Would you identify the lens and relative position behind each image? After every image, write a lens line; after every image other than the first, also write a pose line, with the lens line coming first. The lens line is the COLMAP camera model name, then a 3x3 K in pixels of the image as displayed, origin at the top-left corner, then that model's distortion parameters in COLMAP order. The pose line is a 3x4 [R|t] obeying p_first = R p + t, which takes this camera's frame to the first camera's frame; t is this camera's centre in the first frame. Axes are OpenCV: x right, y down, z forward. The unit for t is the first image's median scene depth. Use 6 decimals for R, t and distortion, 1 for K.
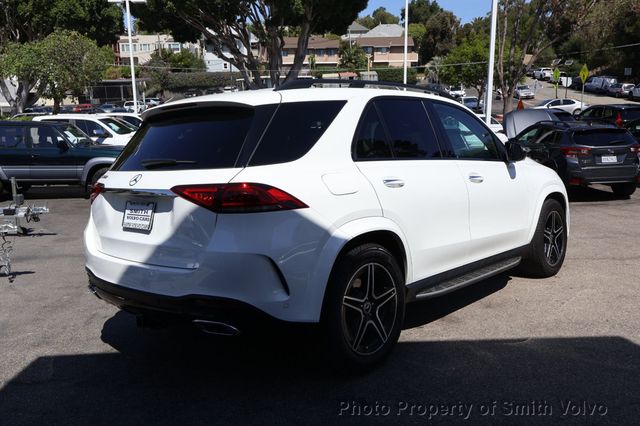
lens RADIAL K [[557.3, 0, 320.0], [0, 557.3, 213.0], [0, 0, 1]] dist [-0.000678, -0.005468]
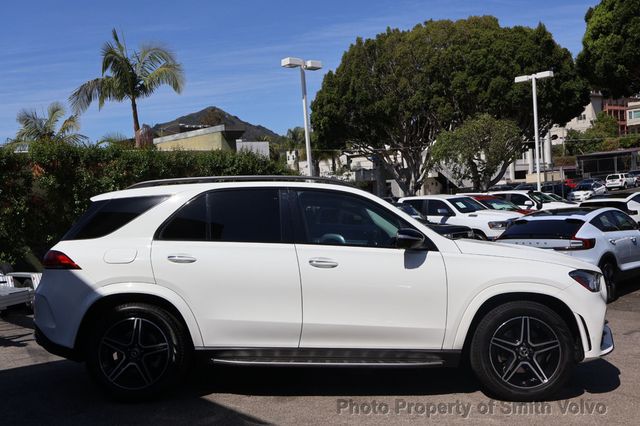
lens RADIAL K [[605.8, 0, 320.0], [0, 605.8, 213.0], [0, 0, 1]] dist [-0.012131, -0.003727]
pose [[0.642310, -0.003762, -0.766436, 0.334807], [-0.099708, 0.991080, -0.088425, -0.016494], [0.759932, 0.133216, 0.636205, 0.091243]]
